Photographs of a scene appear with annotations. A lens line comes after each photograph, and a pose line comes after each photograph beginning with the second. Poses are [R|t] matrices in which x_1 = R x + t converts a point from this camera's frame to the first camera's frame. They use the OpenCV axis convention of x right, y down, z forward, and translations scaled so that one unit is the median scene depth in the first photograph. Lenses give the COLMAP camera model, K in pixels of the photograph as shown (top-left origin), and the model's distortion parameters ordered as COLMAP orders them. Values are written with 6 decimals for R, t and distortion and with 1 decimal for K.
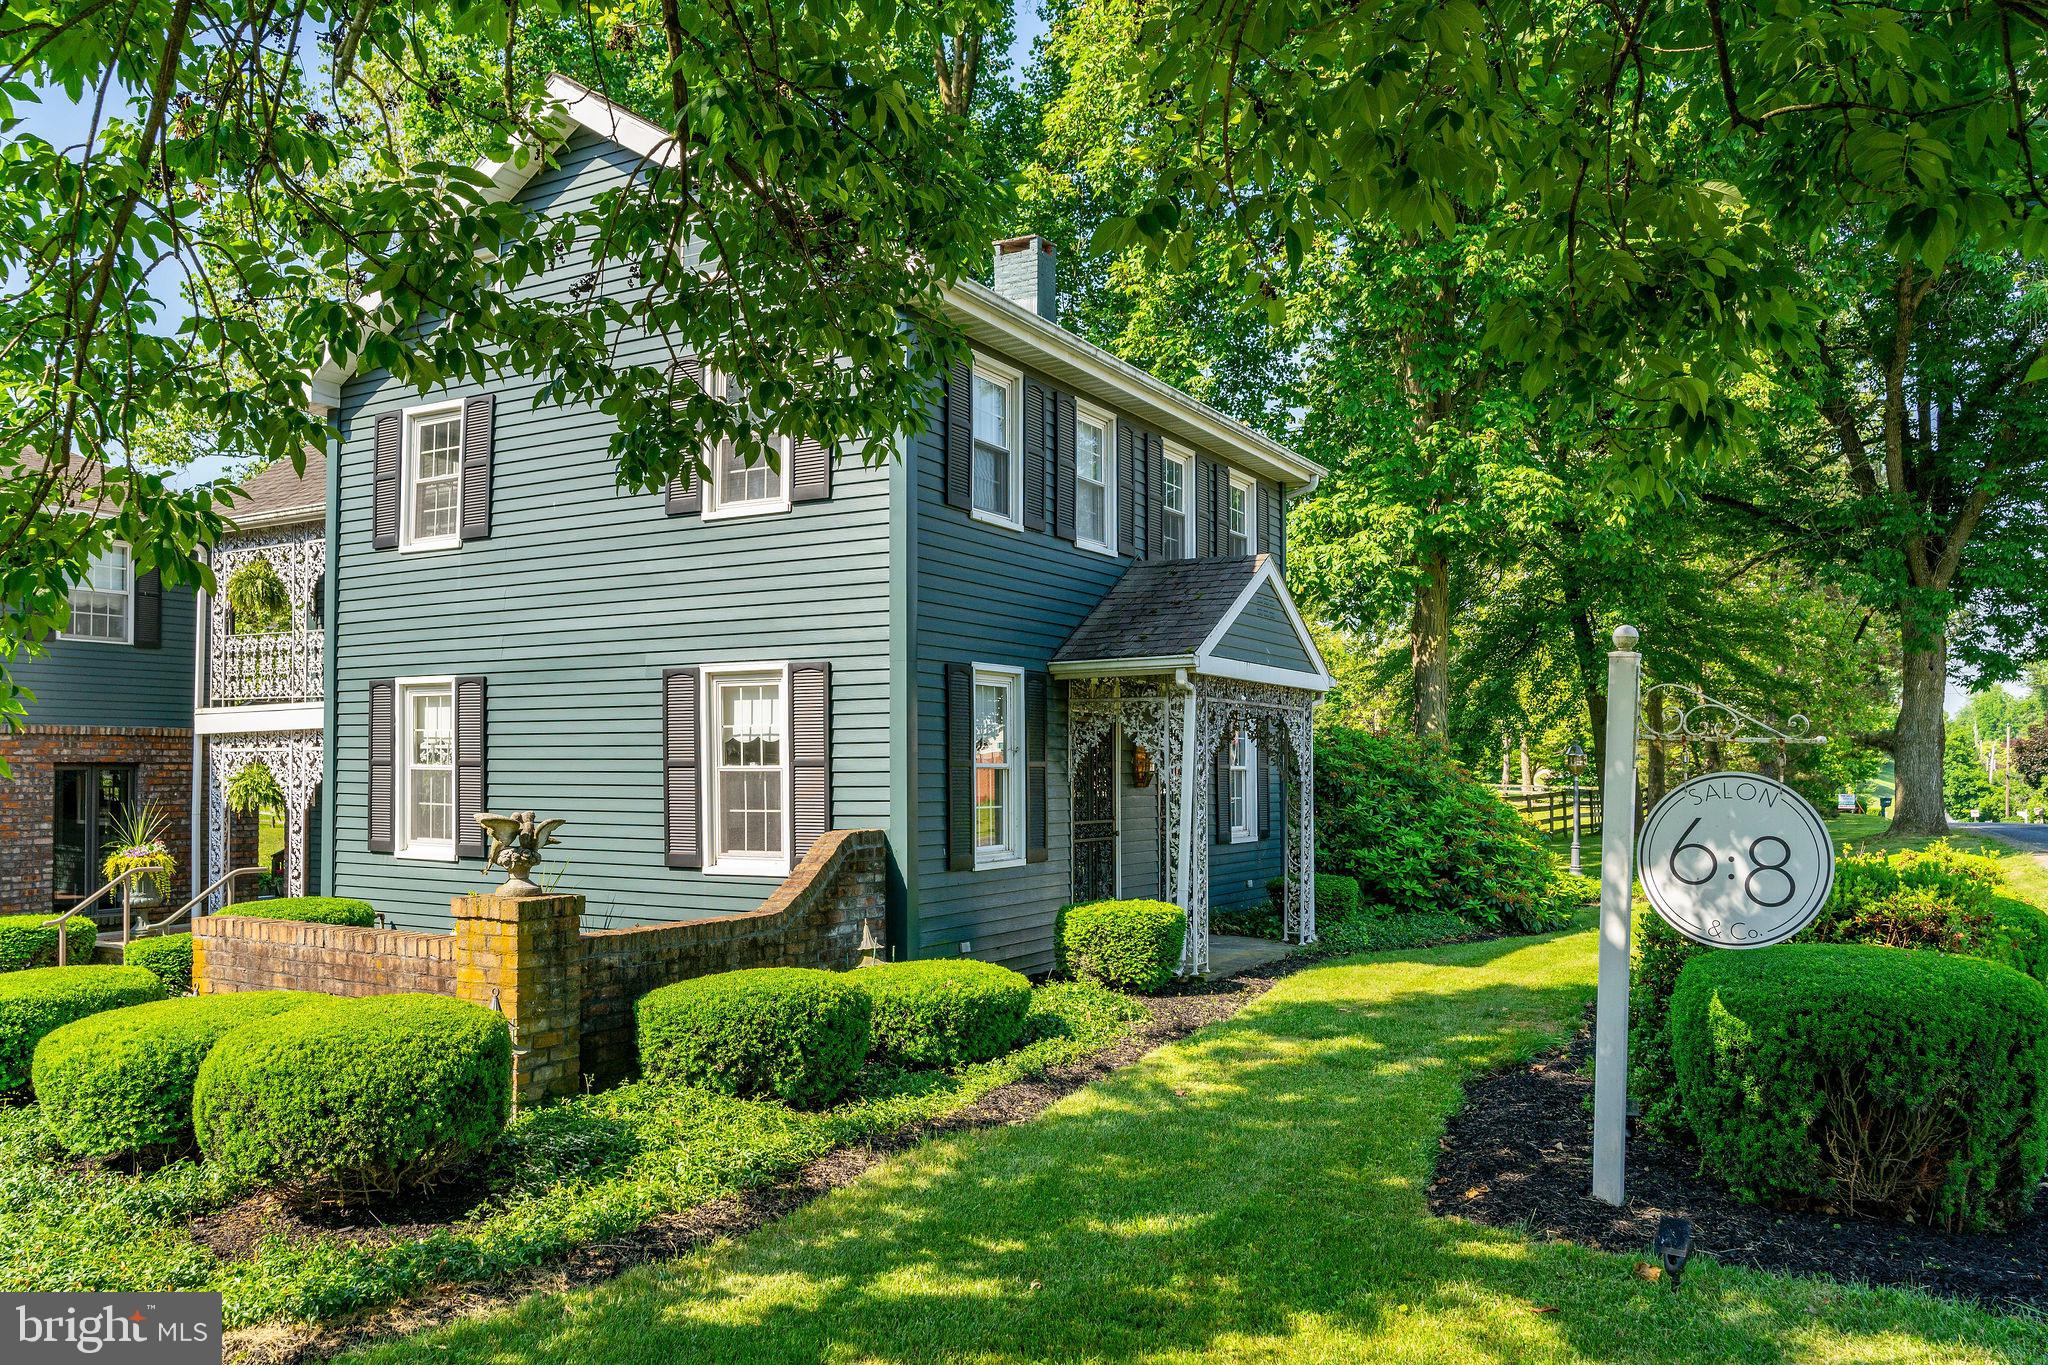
lens RADIAL K [[1567.5, 0, 998.0], [0, 1567.5, 747.7], [0, 0, 1]] dist [-0.027694, 0.008265]
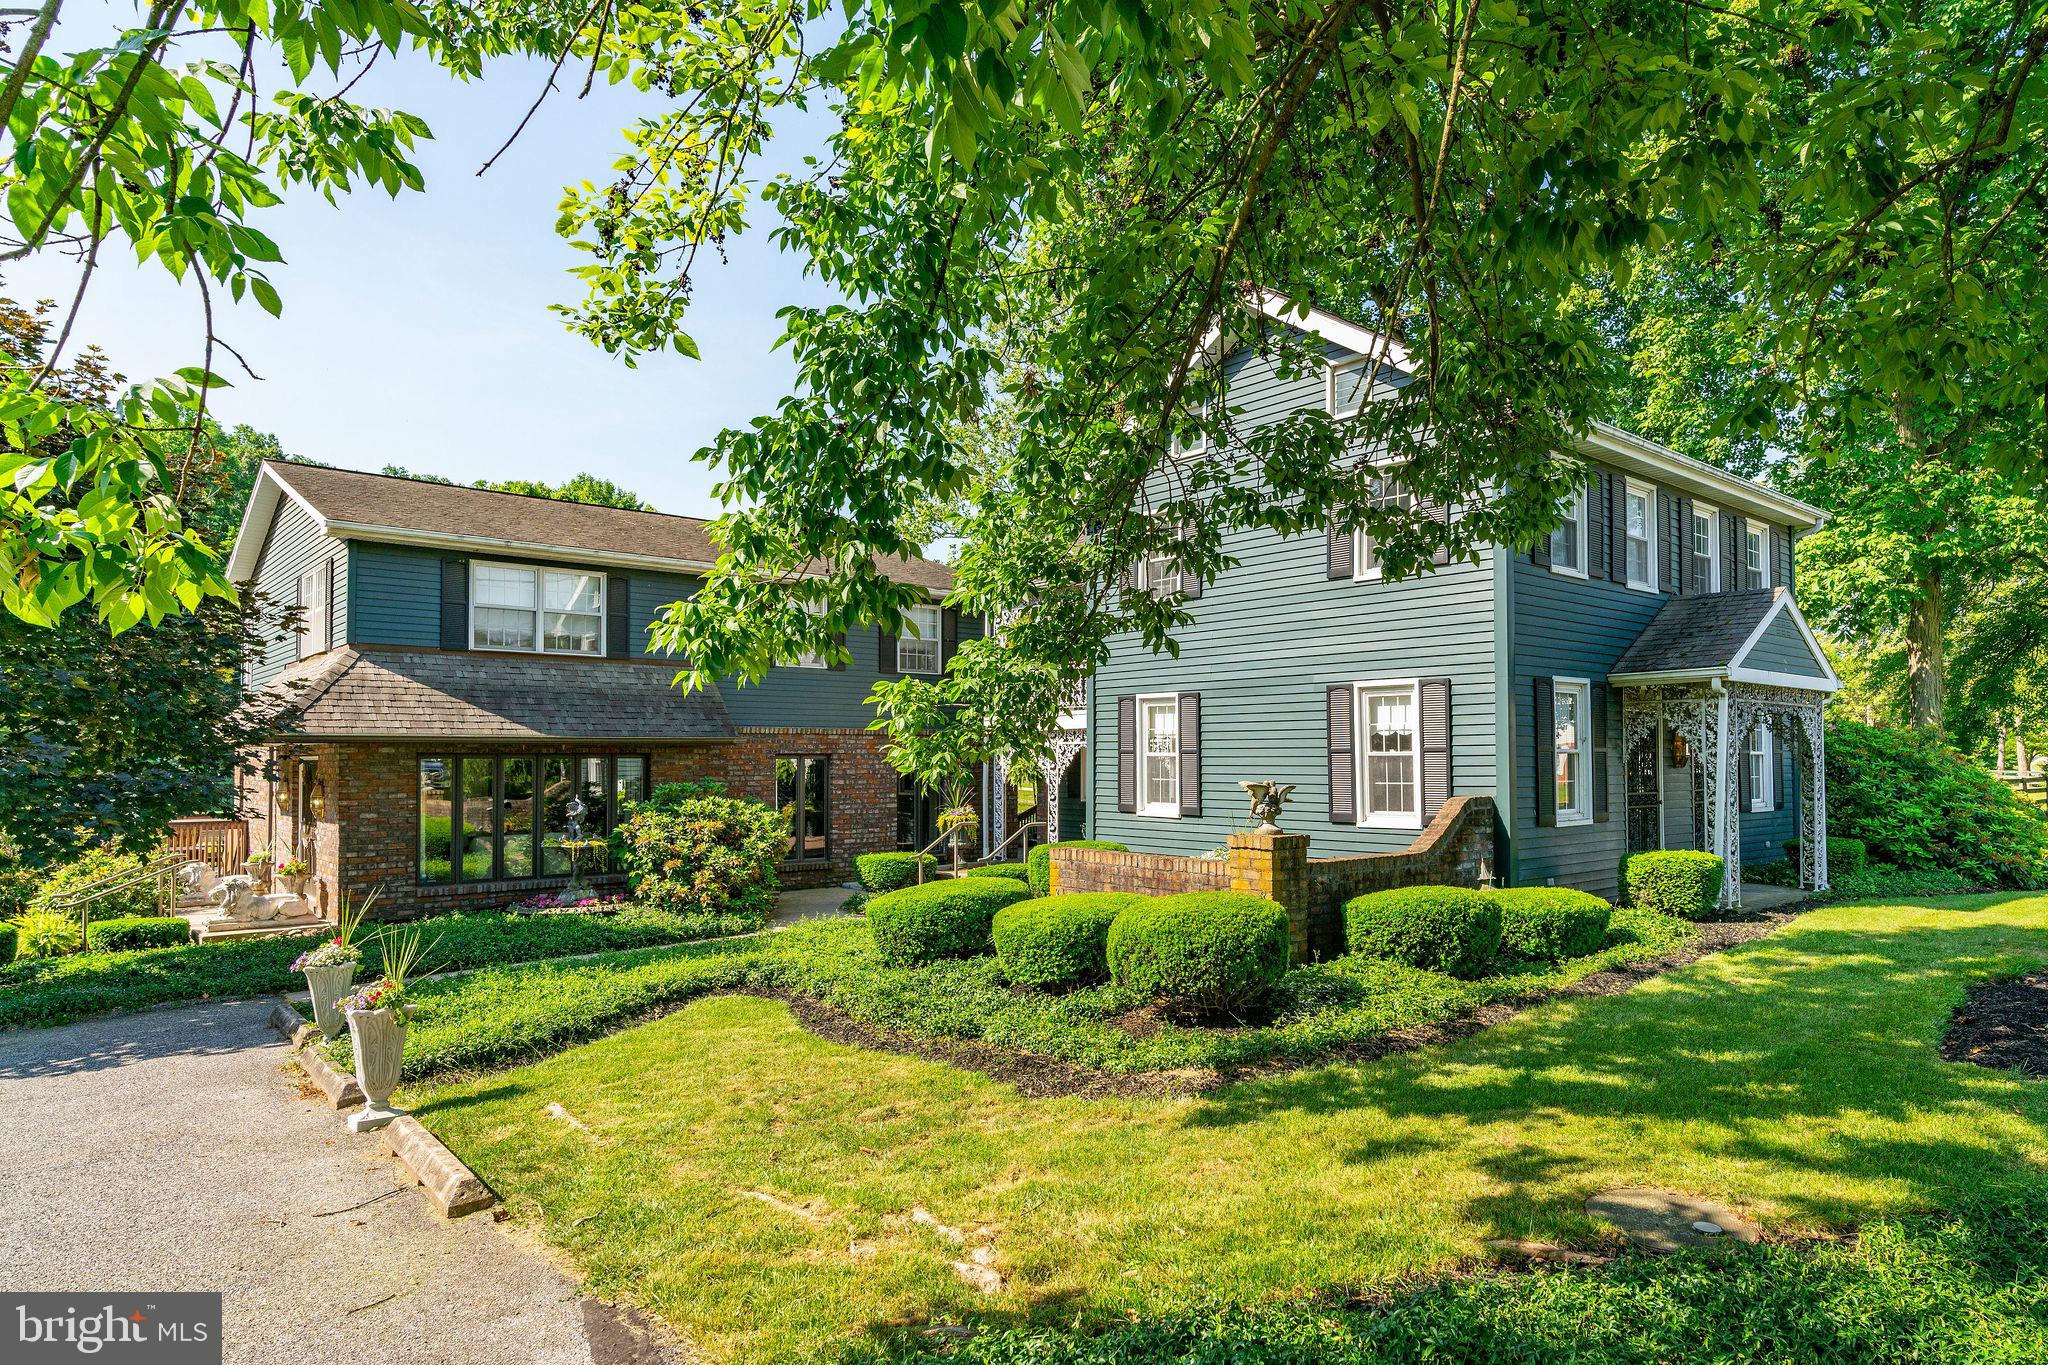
lens RADIAL K [[1250.1, 0, 1135.5], [0, 1250.1, 739.8], [0, 0, 1]] dist [-0.003150, -0.000292]
pose [[0.957583, -0.007700, -0.288054, -0.047630], [0.007125, 0.999970, -0.003043, 0.002072], [0.288069, 0.000861, 0.957609, -0.148130]]
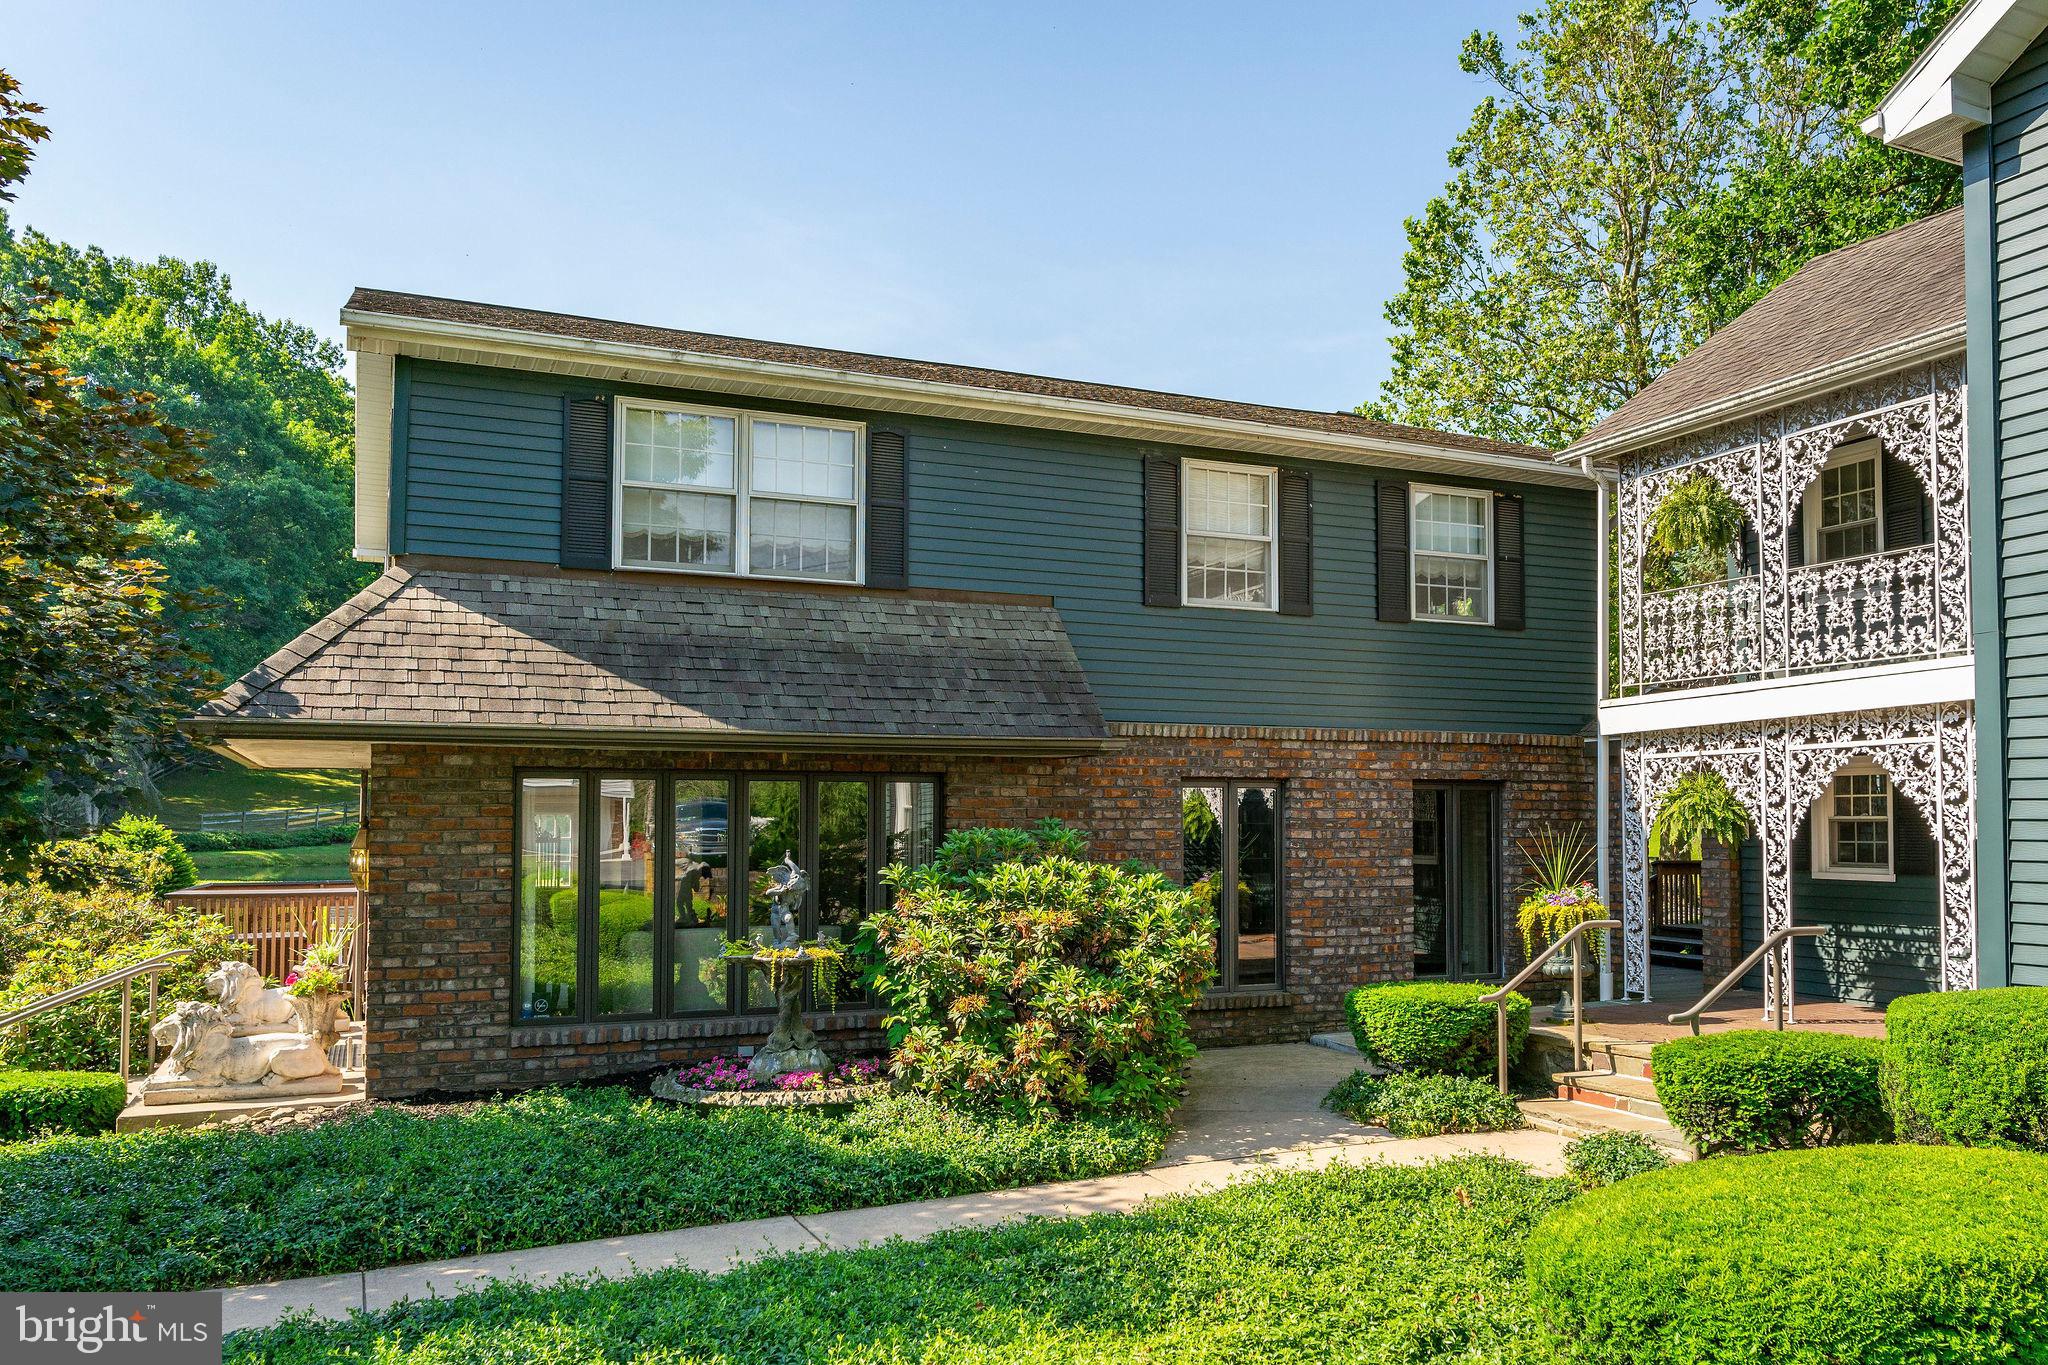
lens RADIAL K [[1626.5, 0, 1107.5], [0, 1626.5, 756.5], [0, 0, 1]] dist [-0.011911, 0.000828]
pose [[0.819128, -0.025291, -0.573053, -0.392973], [0.008446, 0.999451, -0.032036, 0.032890], [0.573548, 0.021402, 0.818892, 0.371760]]
